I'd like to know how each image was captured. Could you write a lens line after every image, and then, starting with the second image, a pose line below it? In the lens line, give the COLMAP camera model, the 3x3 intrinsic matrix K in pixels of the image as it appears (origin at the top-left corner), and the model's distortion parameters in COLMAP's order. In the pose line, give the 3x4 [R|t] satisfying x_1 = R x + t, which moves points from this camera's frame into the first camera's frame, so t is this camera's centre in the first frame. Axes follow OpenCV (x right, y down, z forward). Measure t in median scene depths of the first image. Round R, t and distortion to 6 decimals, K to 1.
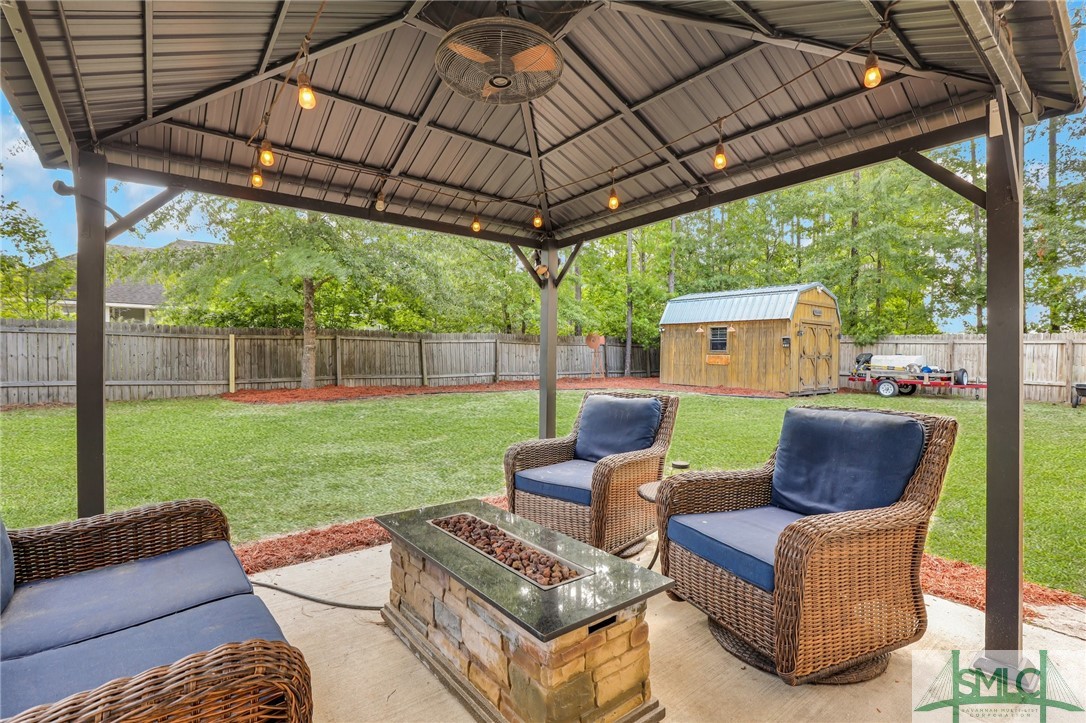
lens RADIAL K [[517.1, 0, 543.1], [0, 517.1, 364.1], [0, 0, 1]] dist [-0.022510, 0.000951]
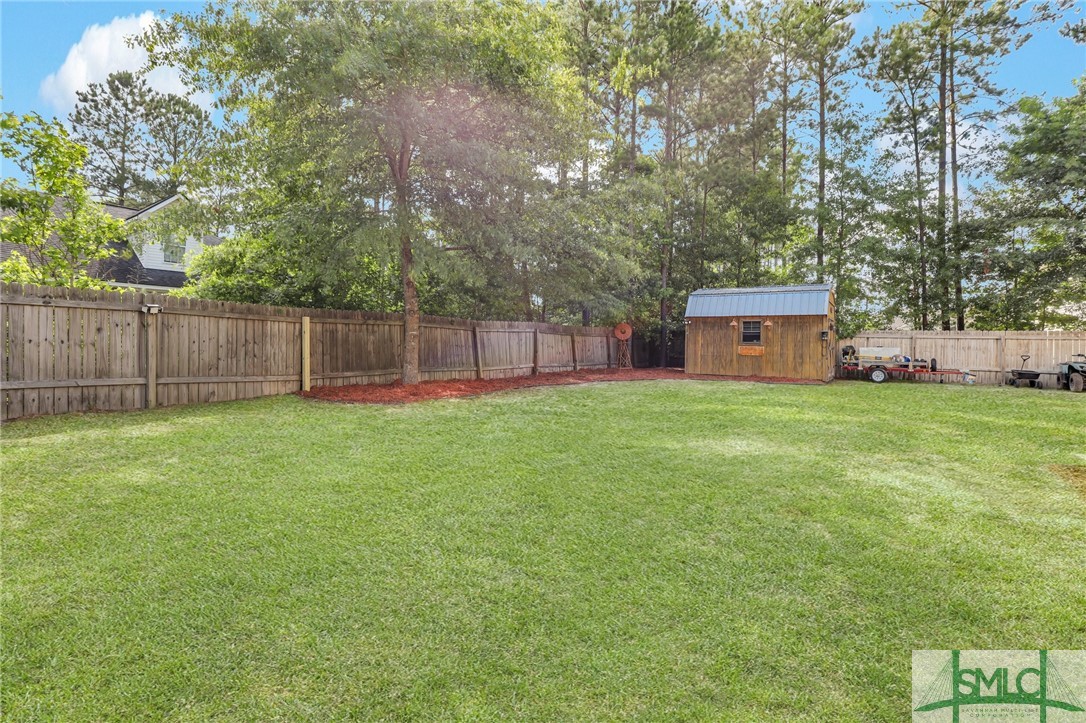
lens RADIAL K [[517.1, 0, 546.4], [0, 517.1, 350.6], [0, 0, 1]] dist [-0.022510, 0.000951]
pose [[0.947788, 0.002817, 0.318889, -0.452506], [0.000729, 0.999939, -0.011001, 0.002626], [-0.318900, 0.010659, 0.947728, 0.118354]]
